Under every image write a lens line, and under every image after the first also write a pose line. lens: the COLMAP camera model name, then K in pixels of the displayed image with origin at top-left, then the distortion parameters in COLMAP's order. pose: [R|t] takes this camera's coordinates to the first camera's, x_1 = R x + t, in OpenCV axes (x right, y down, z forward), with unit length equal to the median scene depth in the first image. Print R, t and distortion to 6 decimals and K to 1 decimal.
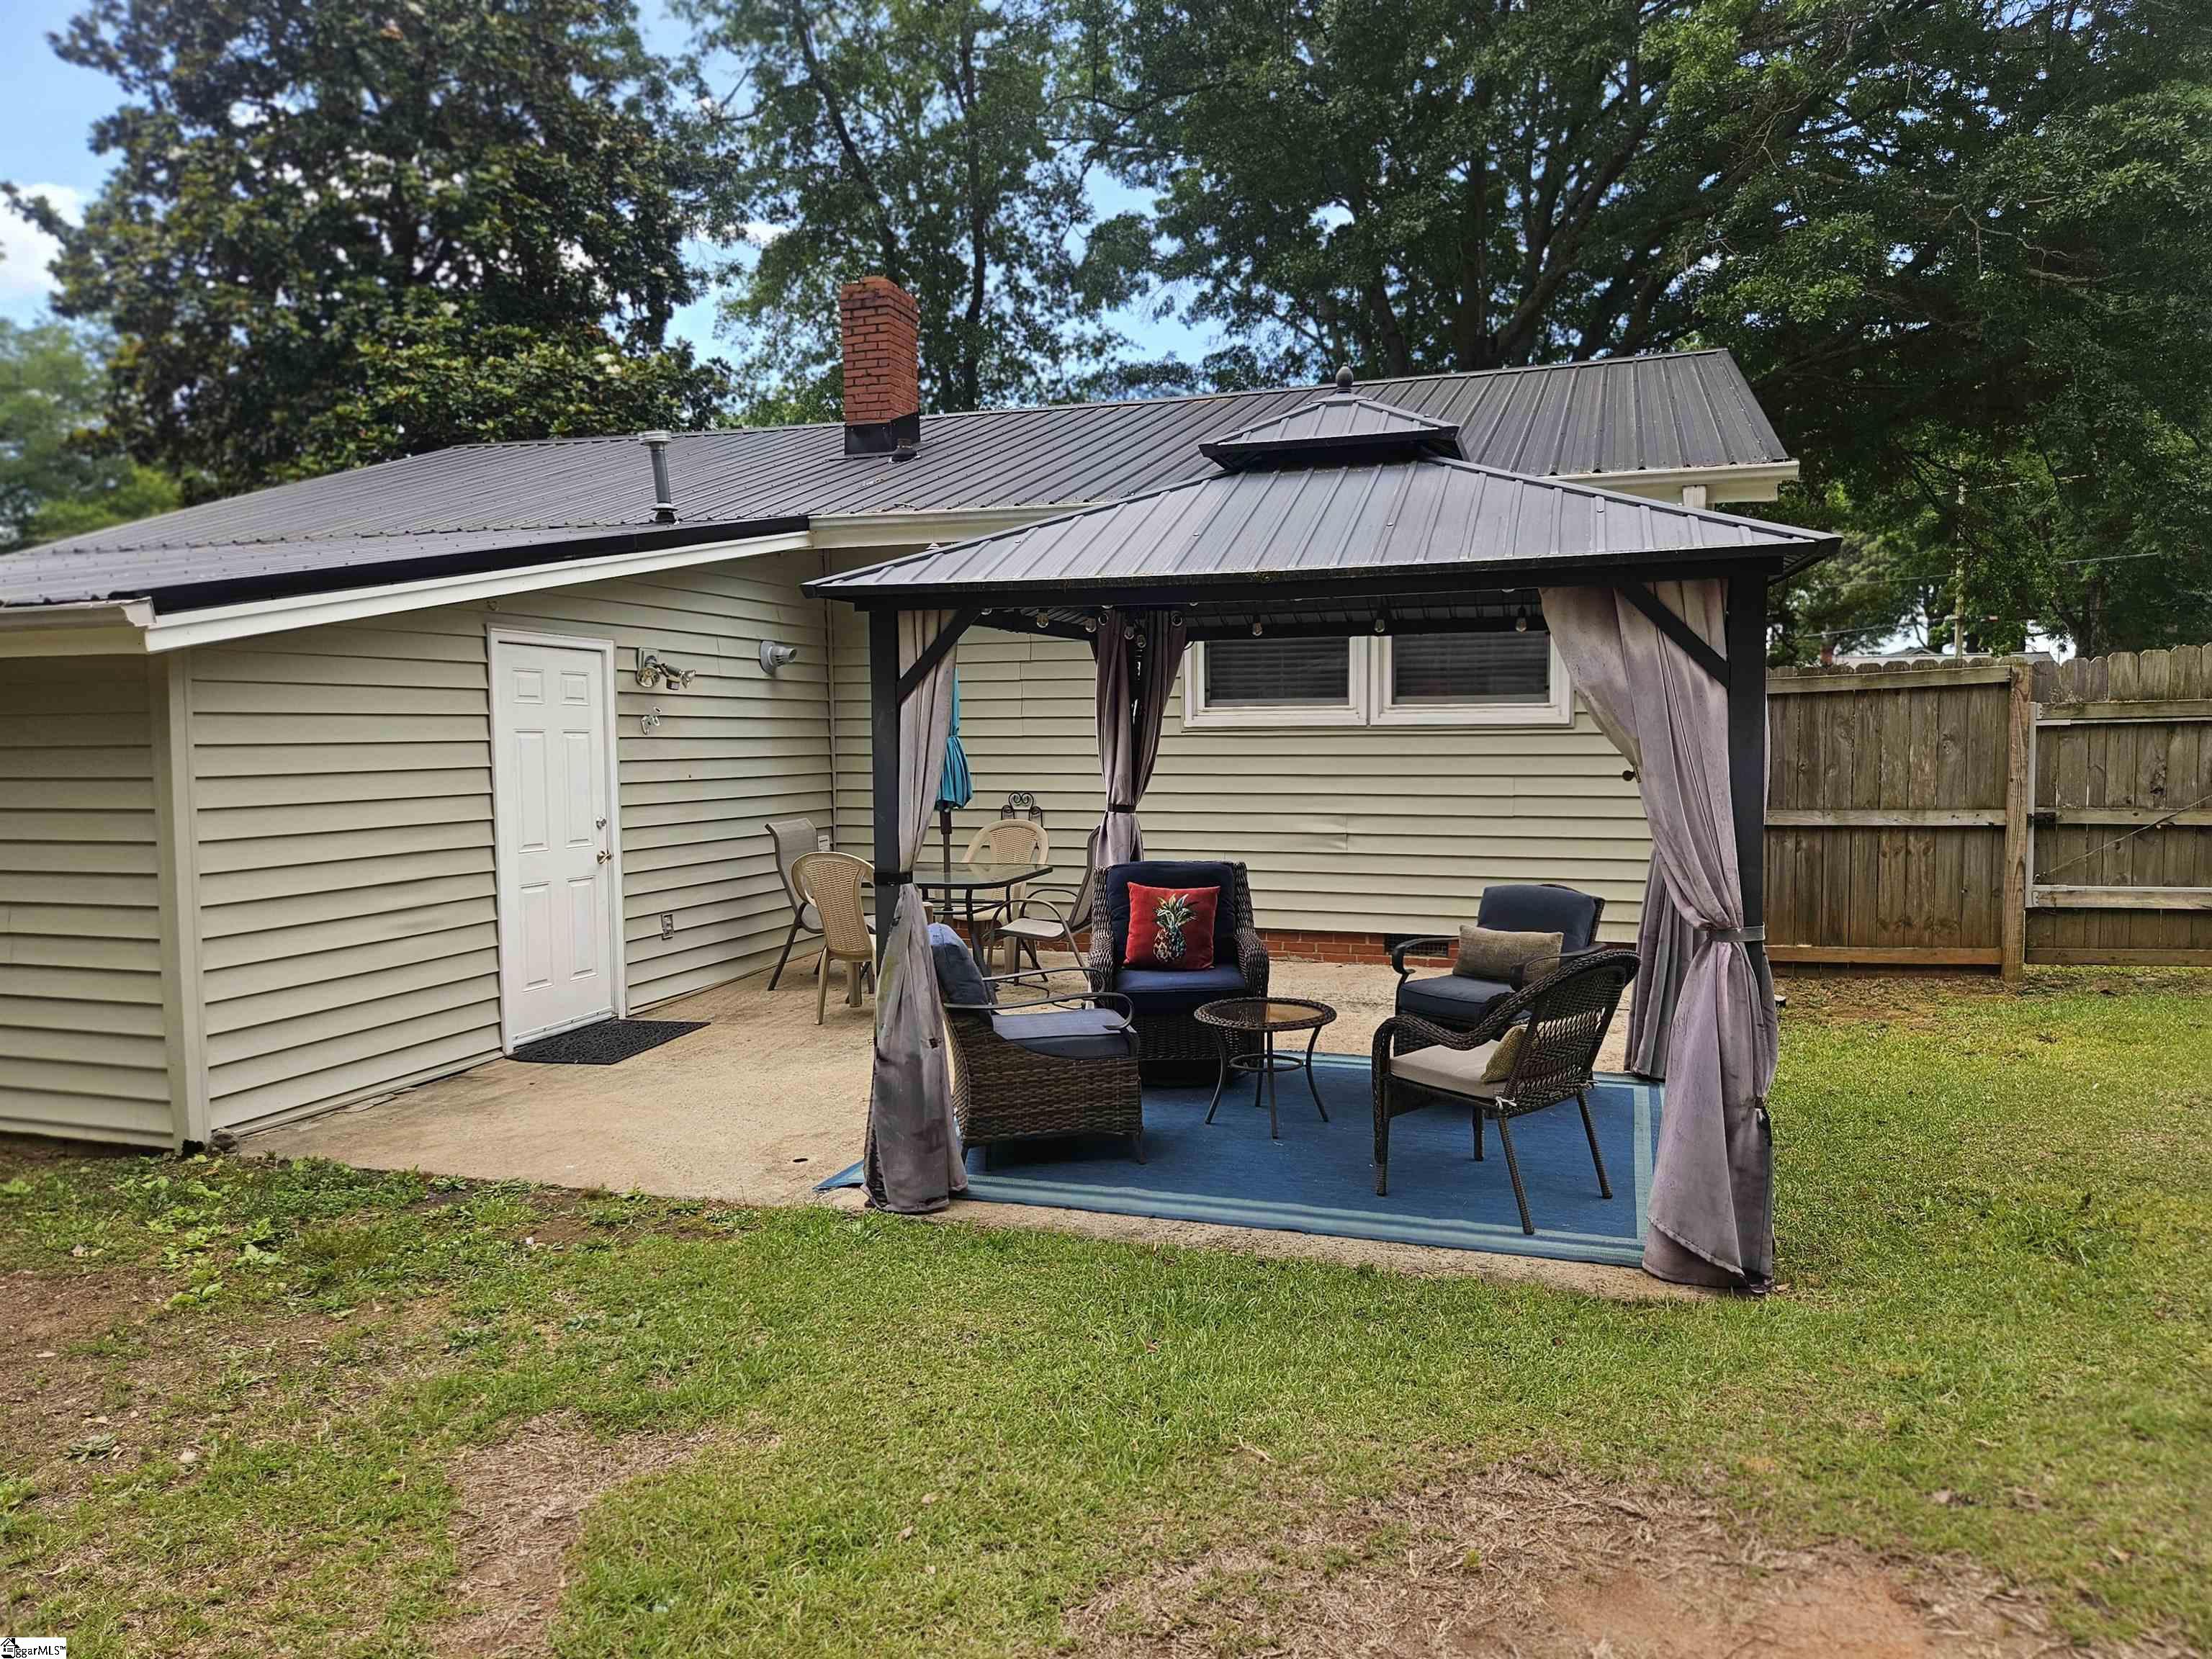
lens RADIAL K [[1490.3, 0, 1136.8], [0, 1490.3, 834.1], [0, 0, 1]] dist [0.062929, -0.000102]
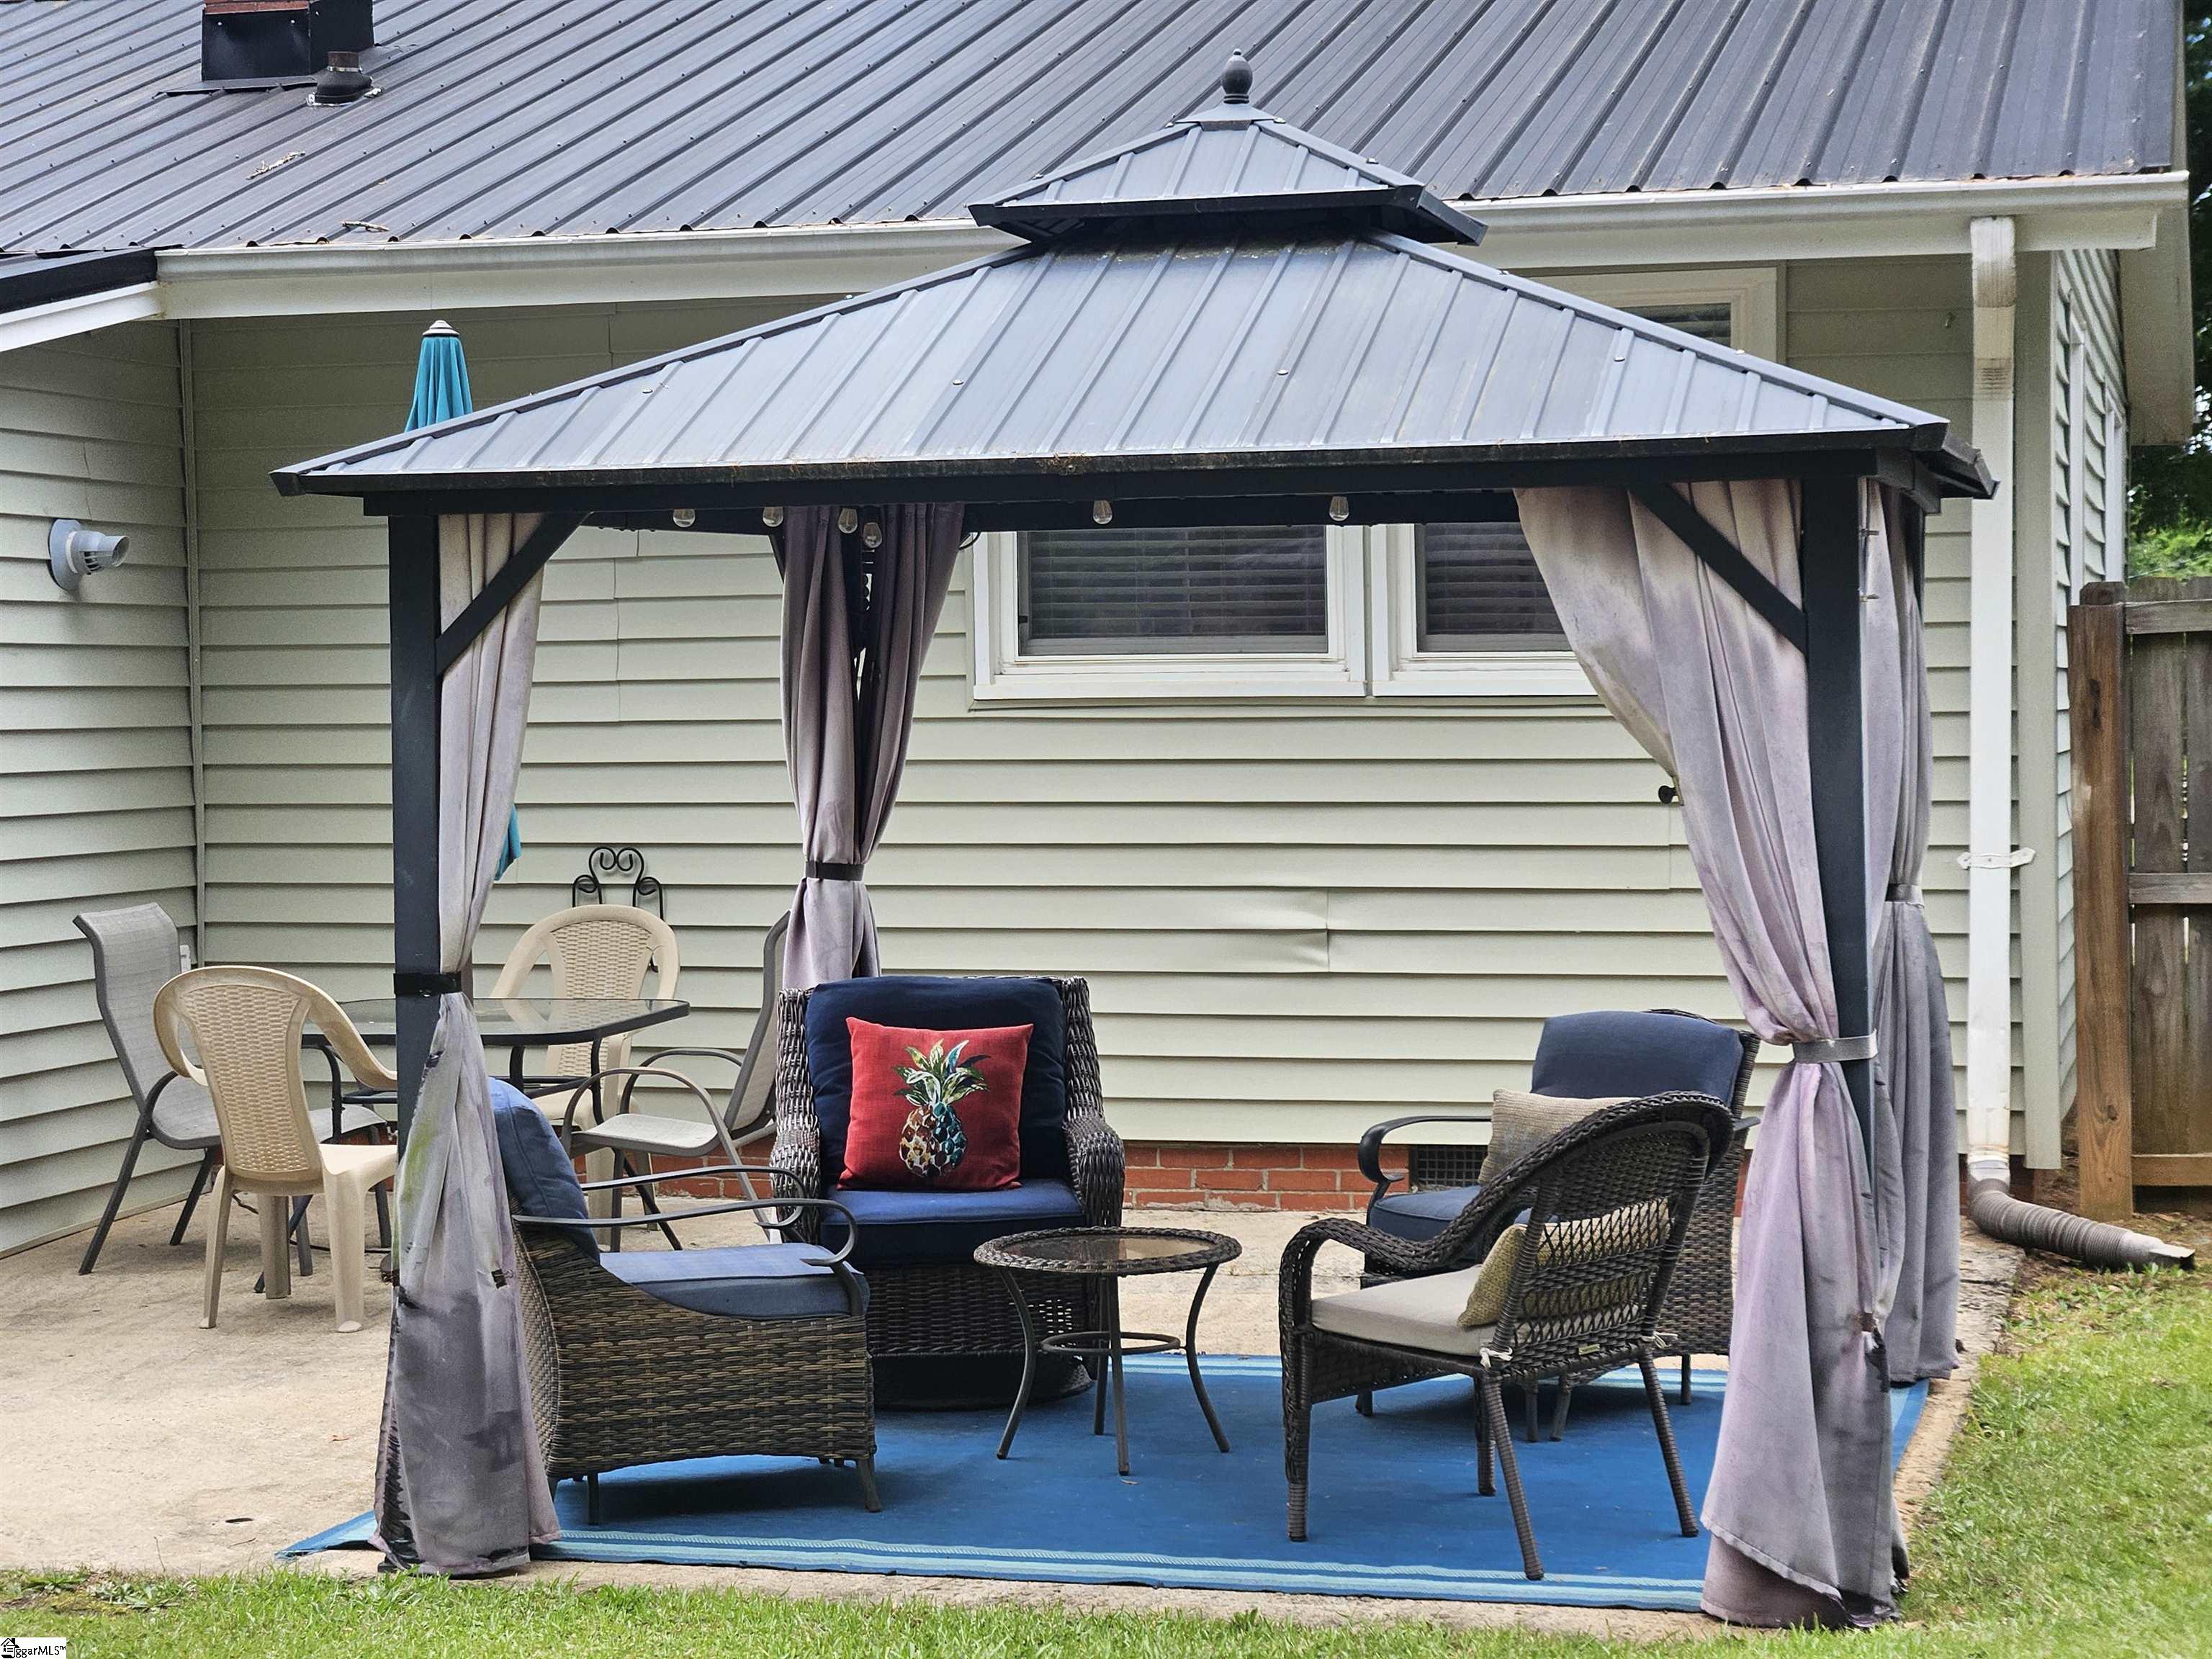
lens RADIAL K [[4366.6, 0, 1106.0], [0, 4366.6, 829.5], [0, 0, 1]] dist [-0.413844, 3.532525]
pose [[0.998780, -0.005938, 0.049021, 0.012244], [0.007762, 0.999281, -0.037108, 0.031438], [-0.048765, 0.037443, 0.998108, -0.600534]]
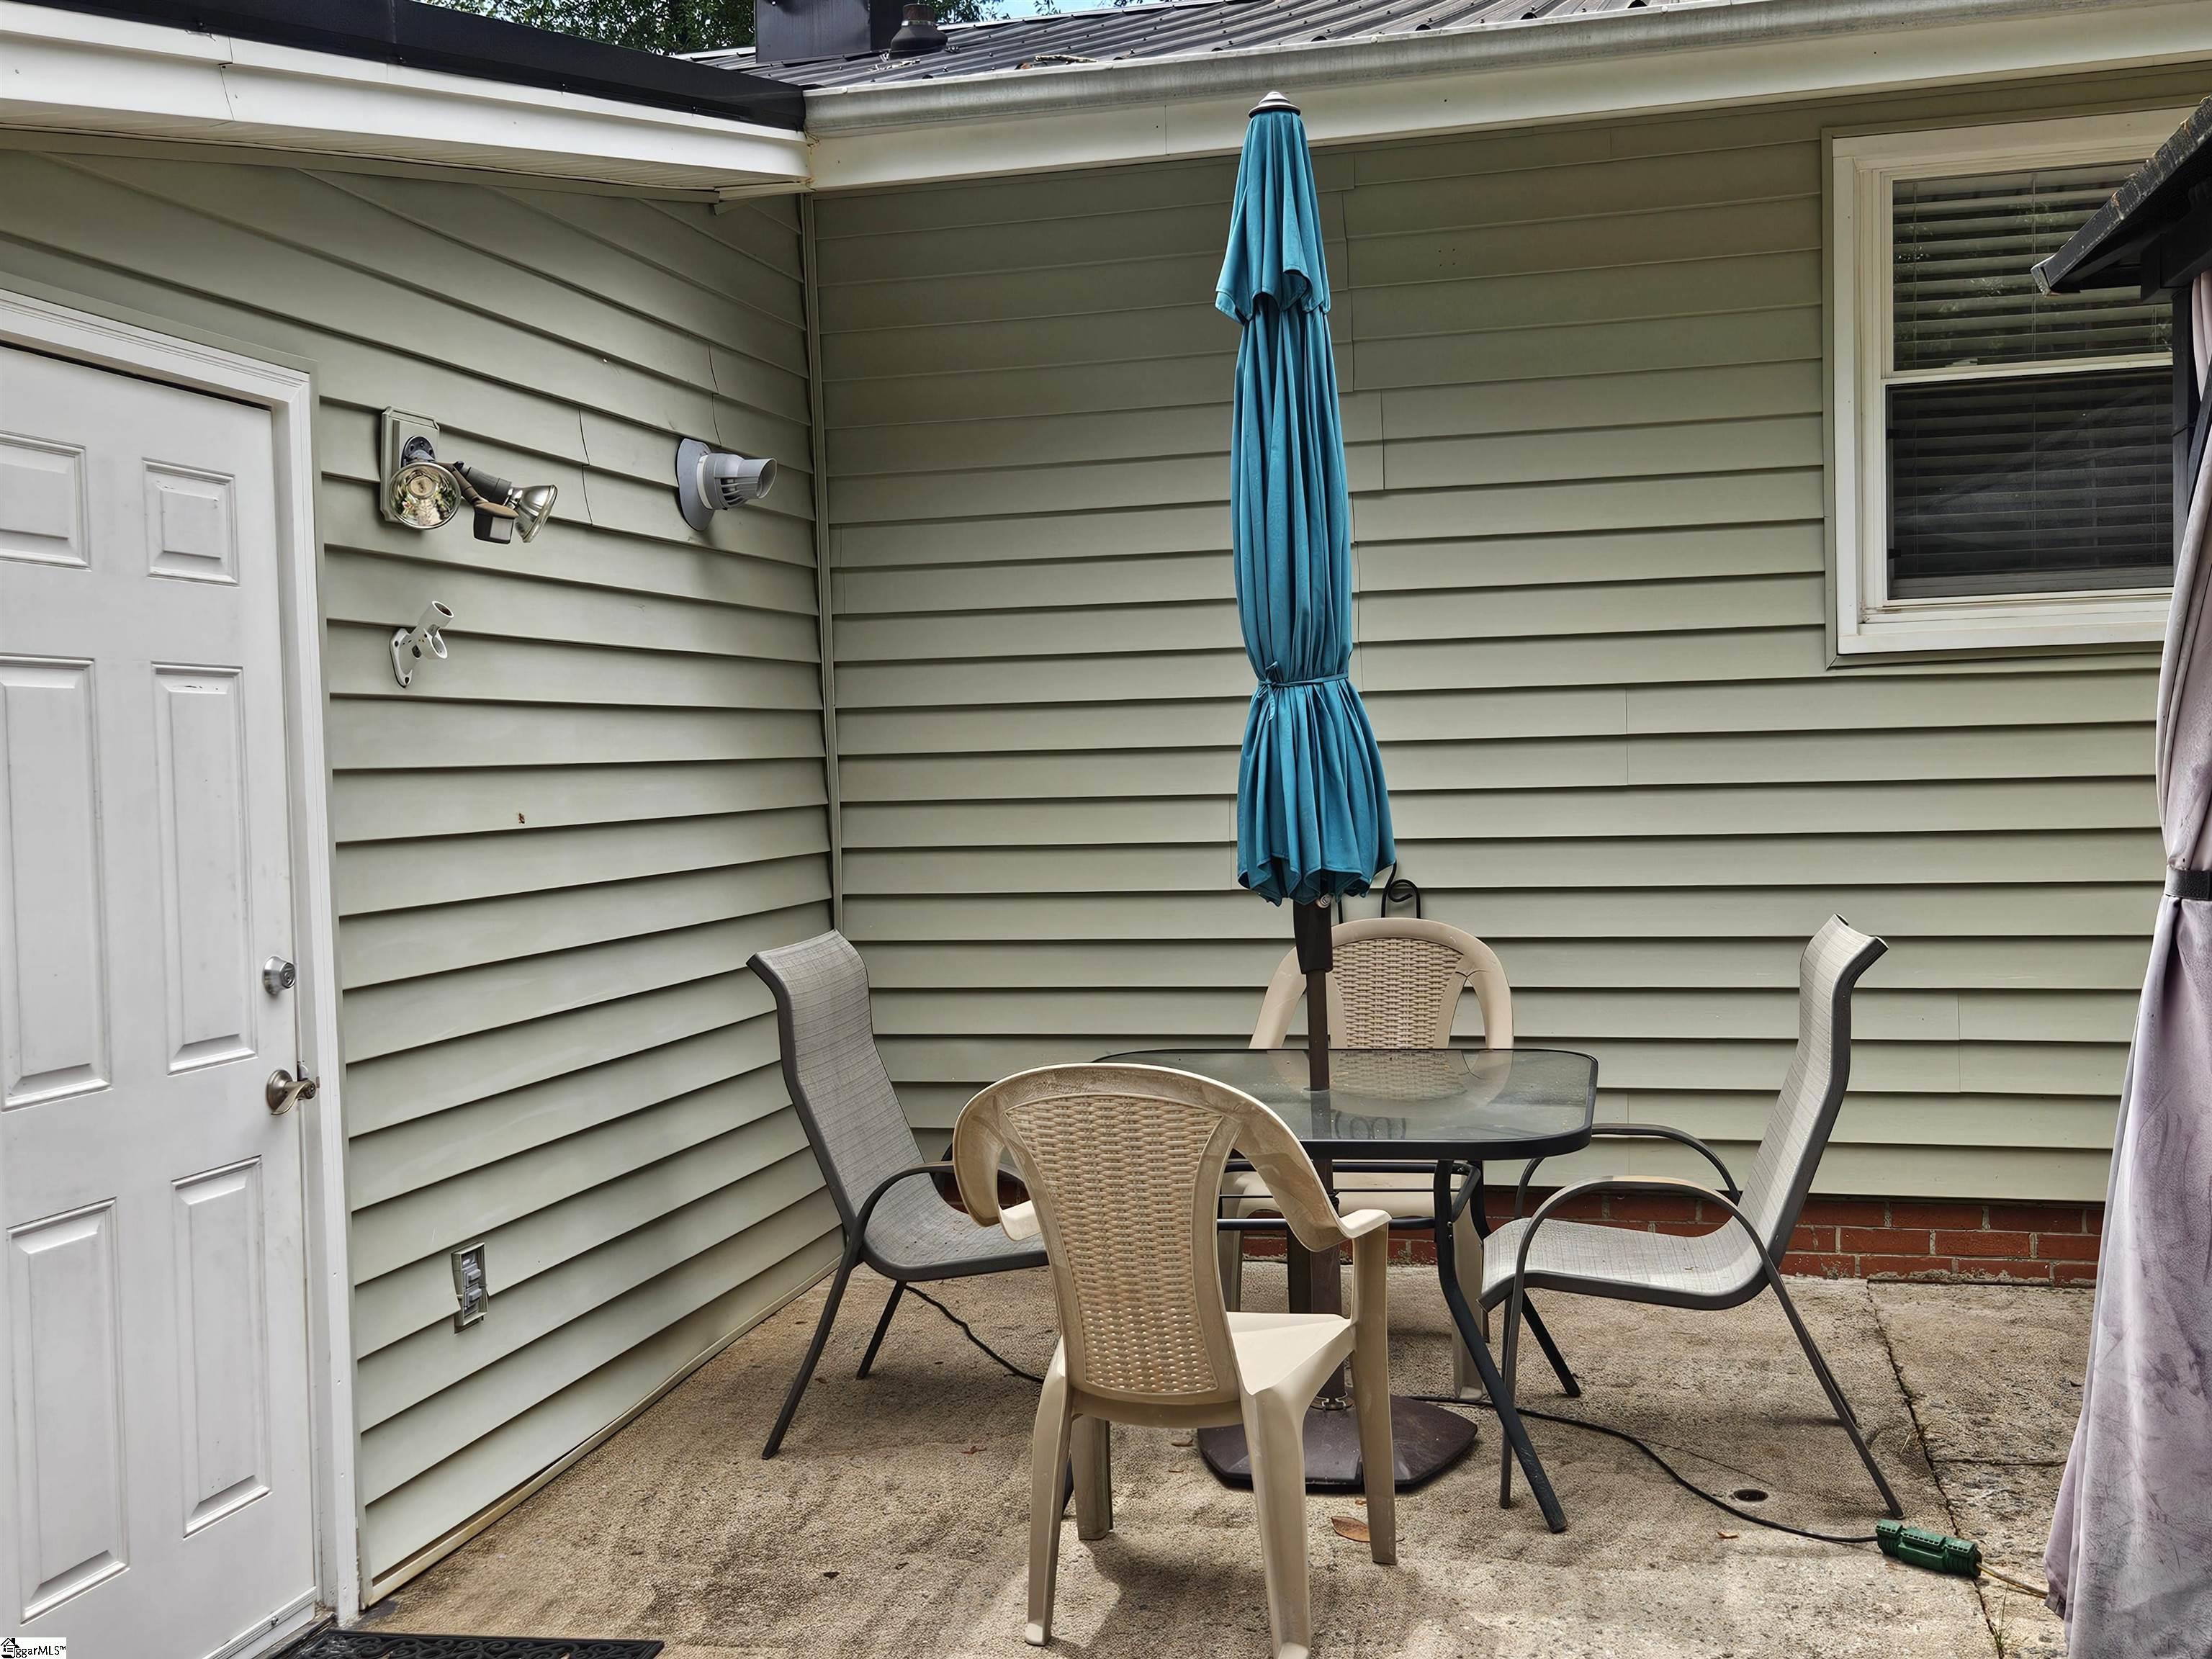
lens RADIAL K [[2324.9, 0, 1106.0], [0, 2324.9, 829.5], [0, 0, 1]] dist [0.060960, -0.004920]
pose [[0.997604, -0.023119, 0.065203, -0.337184], [0.025323, 0.999129, -0.033173, -0.026286], [-0.064379, 0.034744, 0.997320, 0.793663]]
